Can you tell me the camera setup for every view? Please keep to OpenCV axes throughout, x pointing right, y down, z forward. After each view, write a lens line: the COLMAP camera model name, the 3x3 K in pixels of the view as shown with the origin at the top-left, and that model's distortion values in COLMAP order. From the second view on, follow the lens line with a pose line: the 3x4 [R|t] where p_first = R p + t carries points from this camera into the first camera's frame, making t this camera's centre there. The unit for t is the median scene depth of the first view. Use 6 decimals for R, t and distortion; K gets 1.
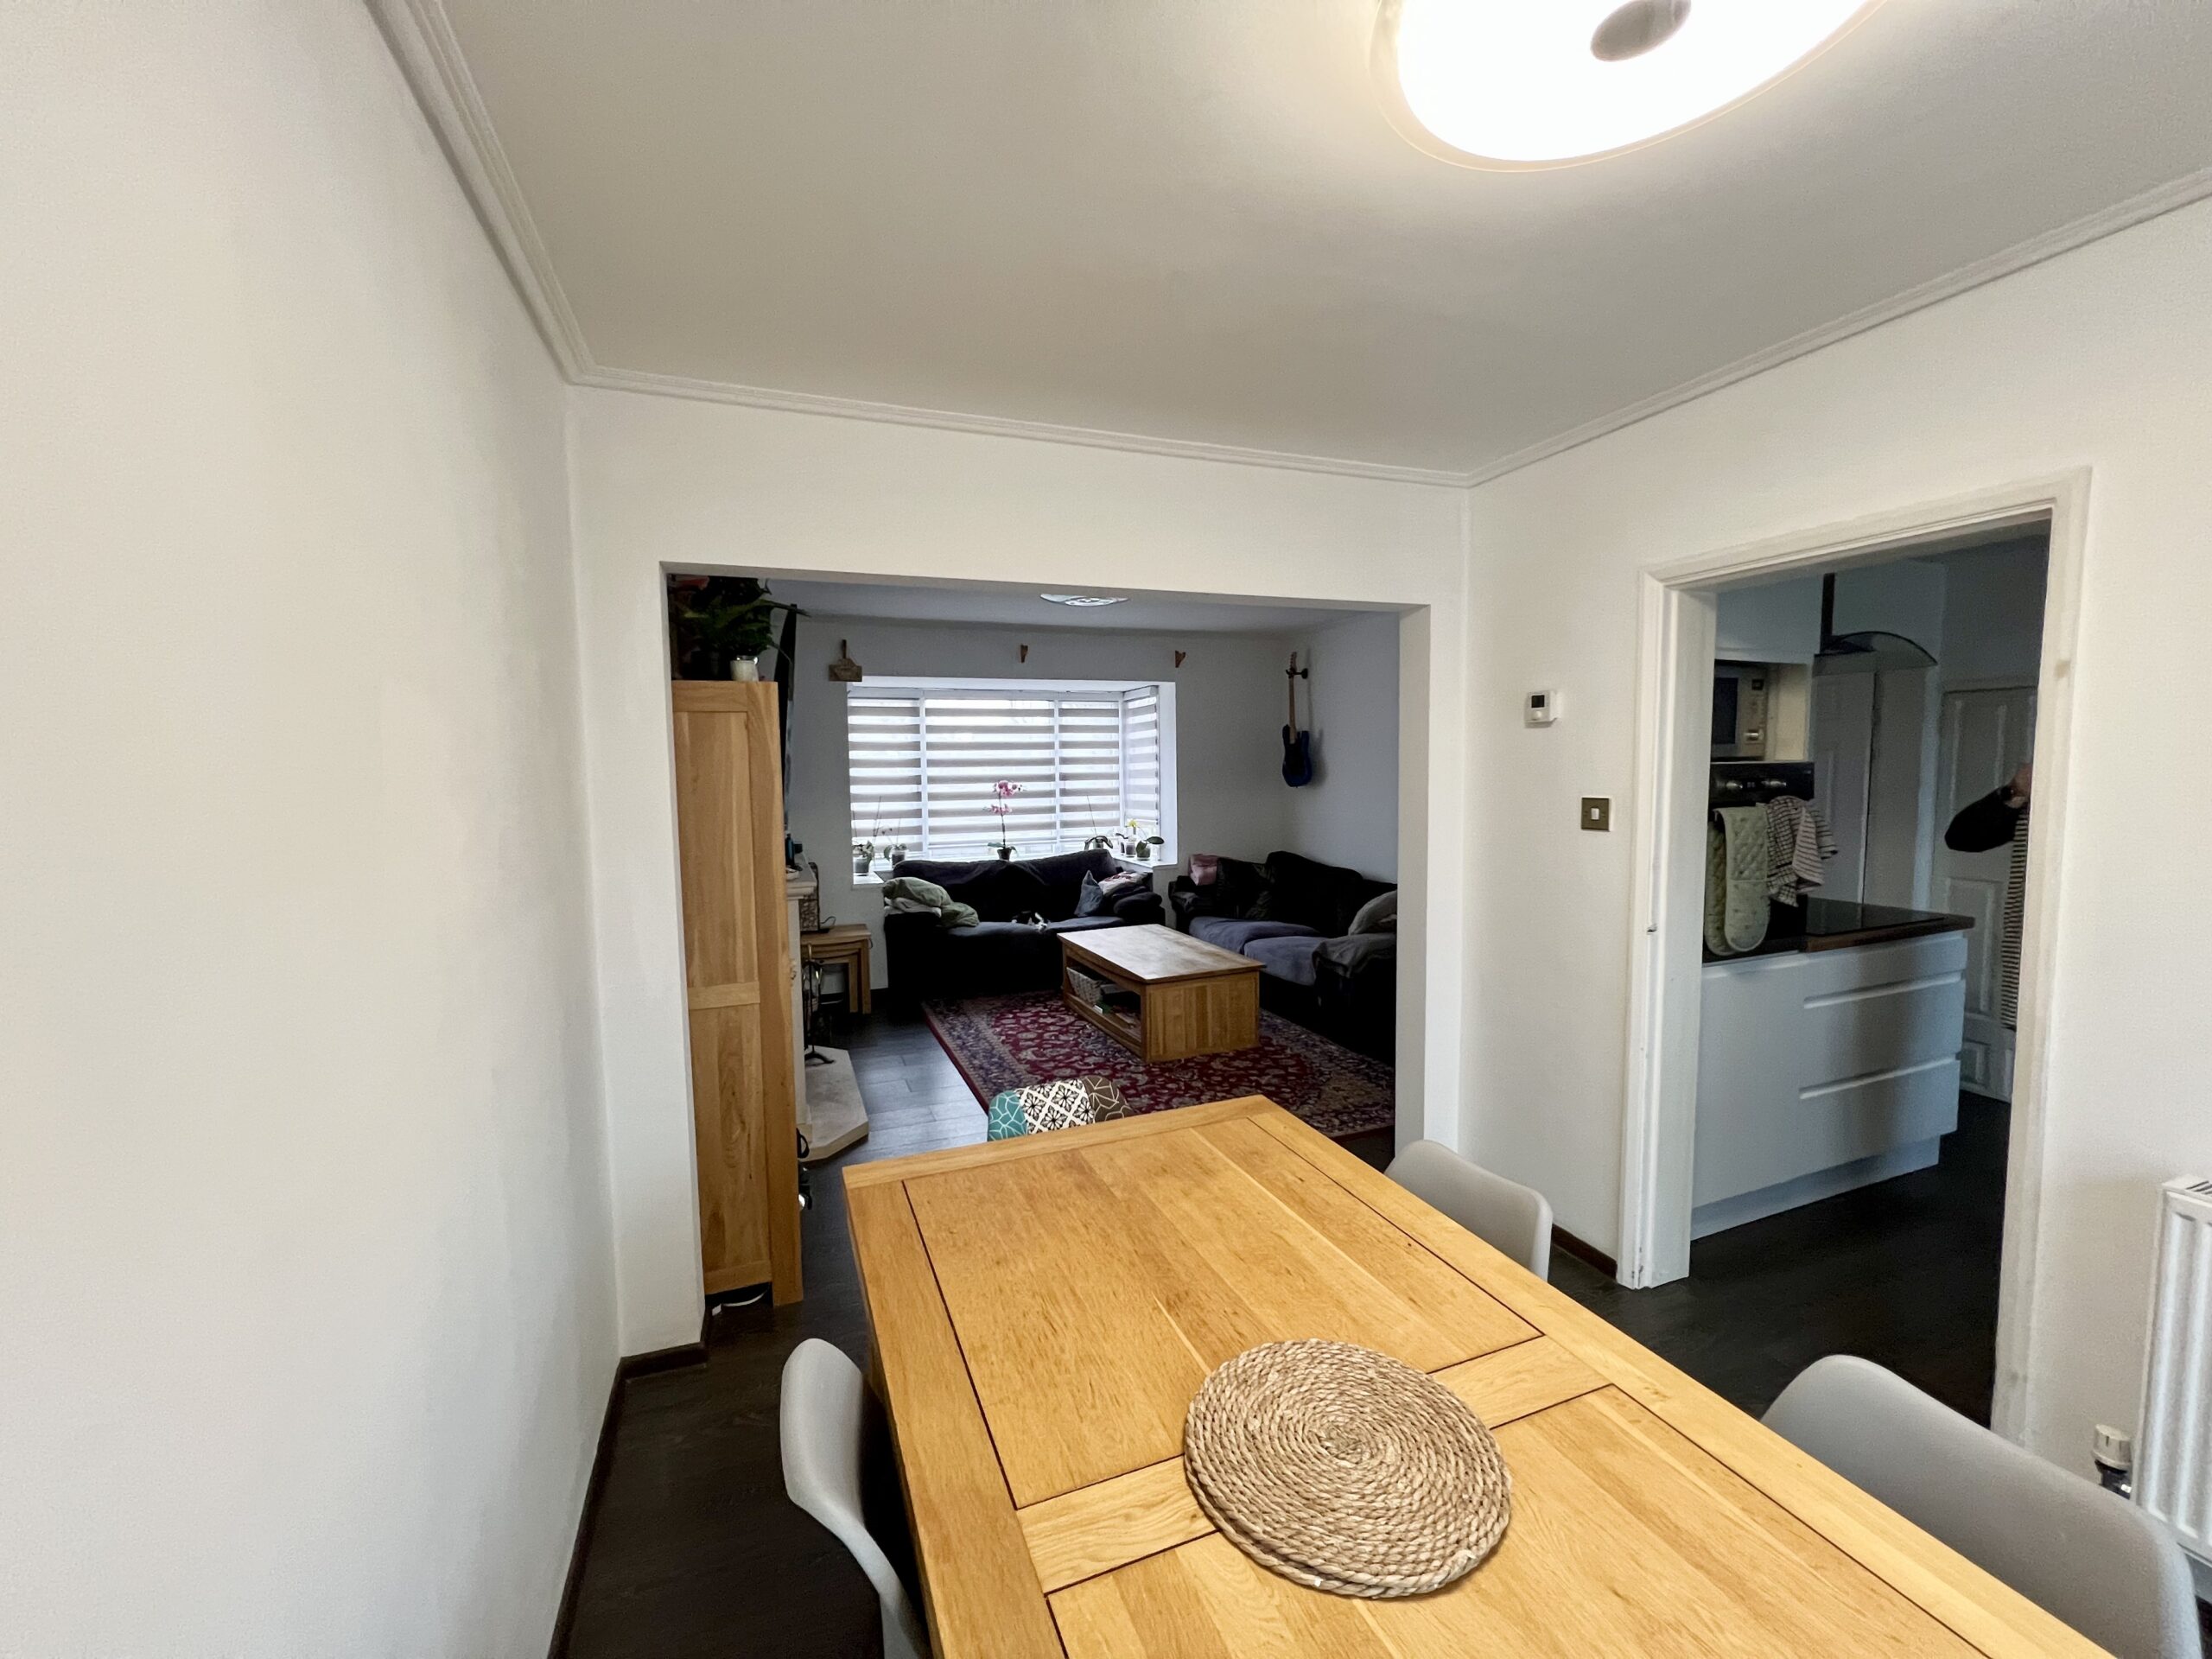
lens RADIAL K [[888.9, 0, 1112.1], [0, 888.9, 834.7], [0, 0, 1]] dist [-0.000284, -0.000149]
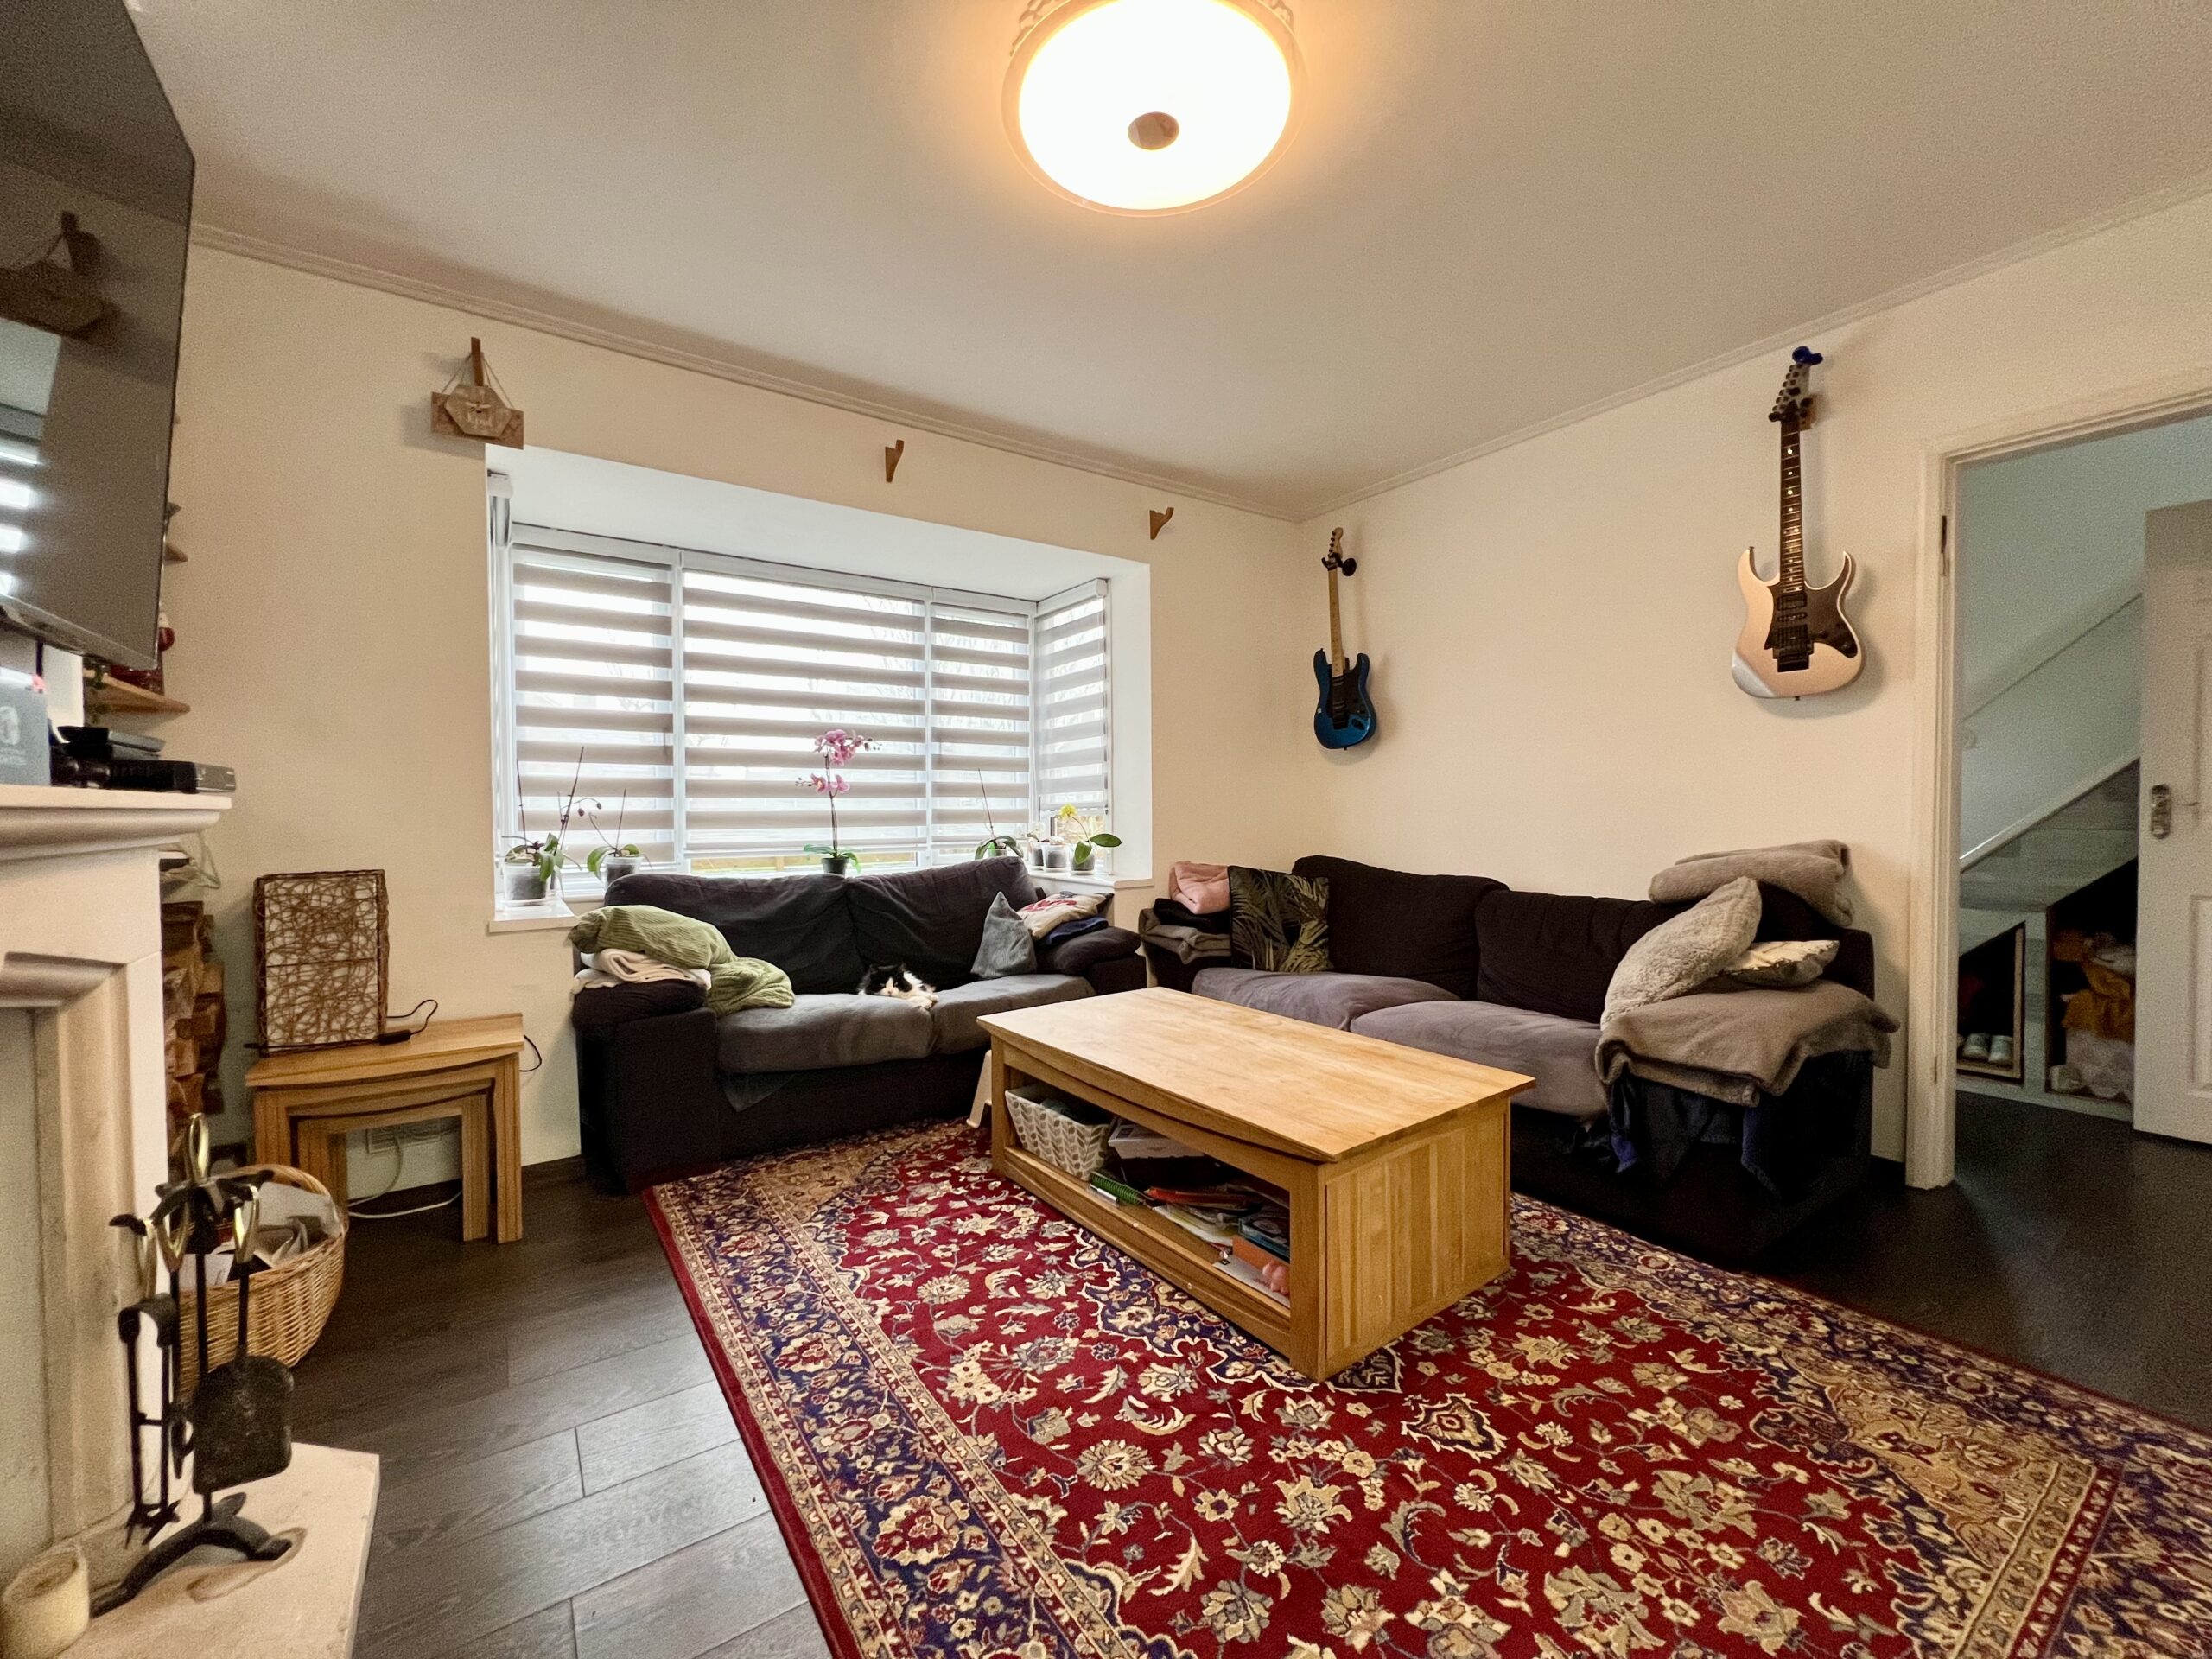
lens RADIAL K [[890.5, 0, 1109.3], [0, 890.5, 828.5], [0, 0, 1]] dist [-0.003203, 0.000833]
pose [[0.972450, 0.002831, 0.233093, -0.094834], [0.011716, 0.998069, -0.061000, 0.037934], [-0.232816, 0.062050, 0.970539, 0.476451]]
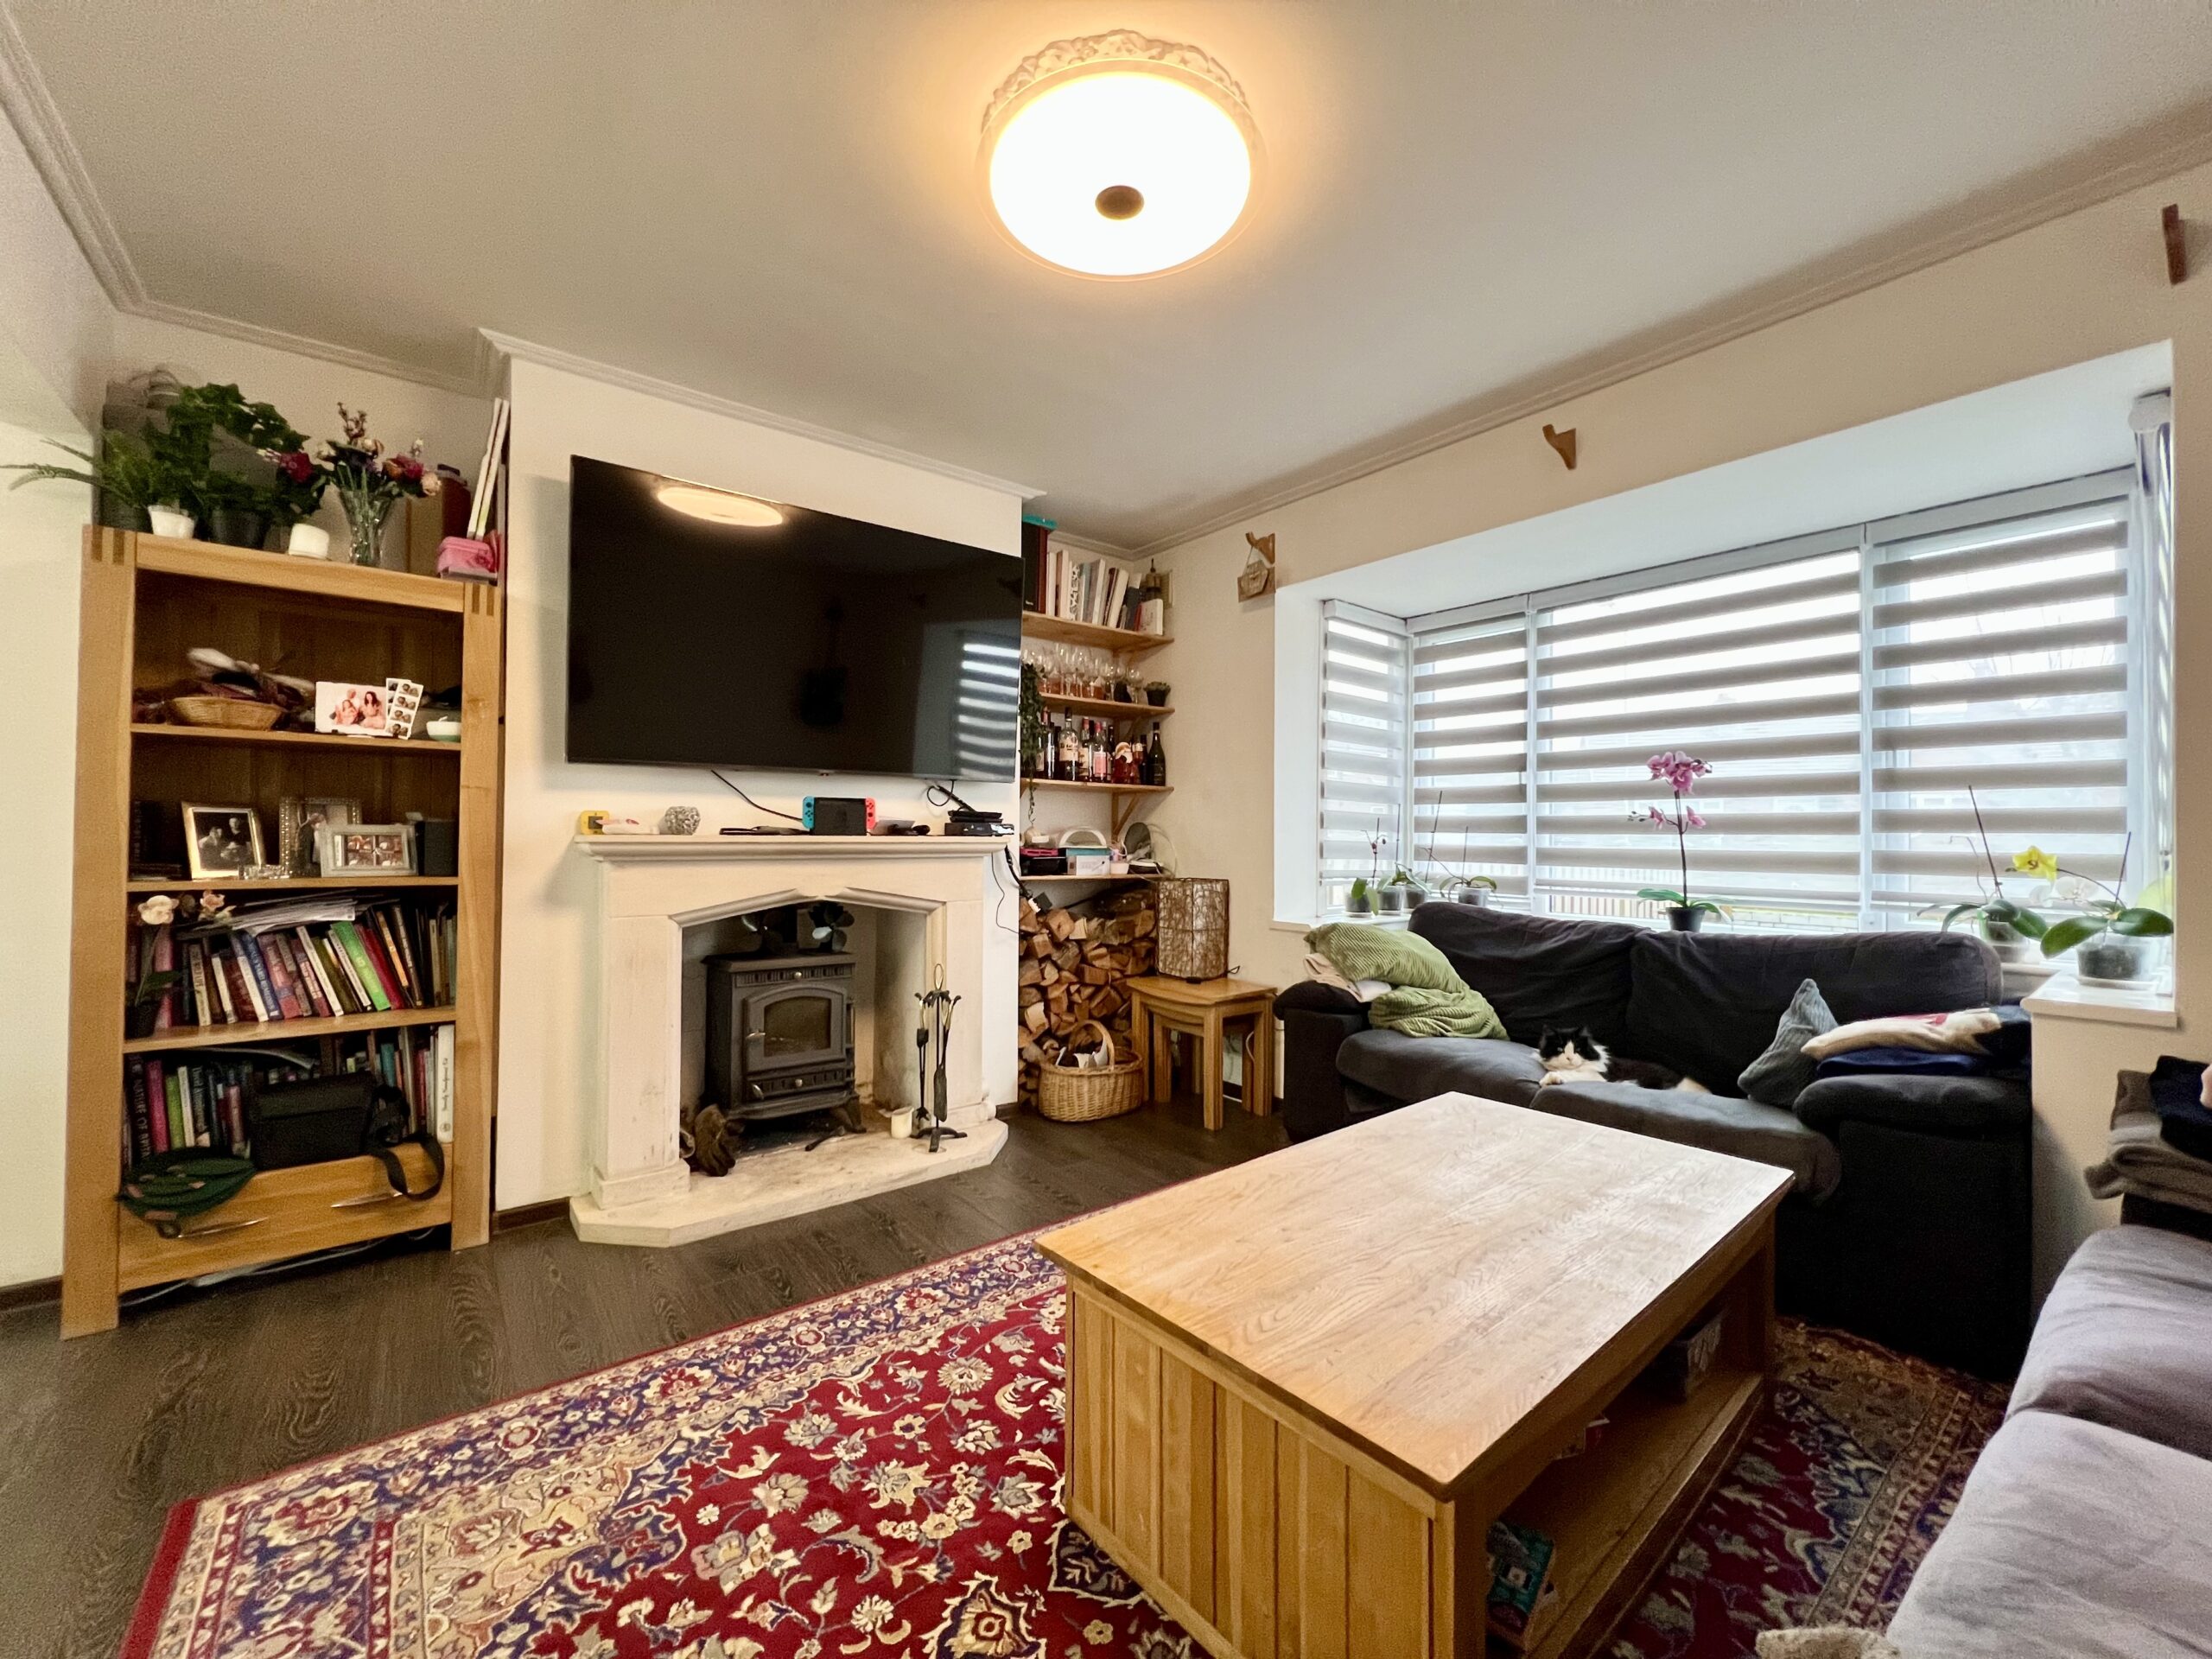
lens RADIAL K [[888.9, 0, 1098.9], [0, 888.9, 829.2], [0, 0, 1]] dist [-0.000284, -0.000149]
pose [[0.281281, 0.007591, -0.959595, 0.254218], [-0.089657, 0.995803, -0.018403, 0.013213], [0.955428, 0.091211, 0.280781, 0.657729]]
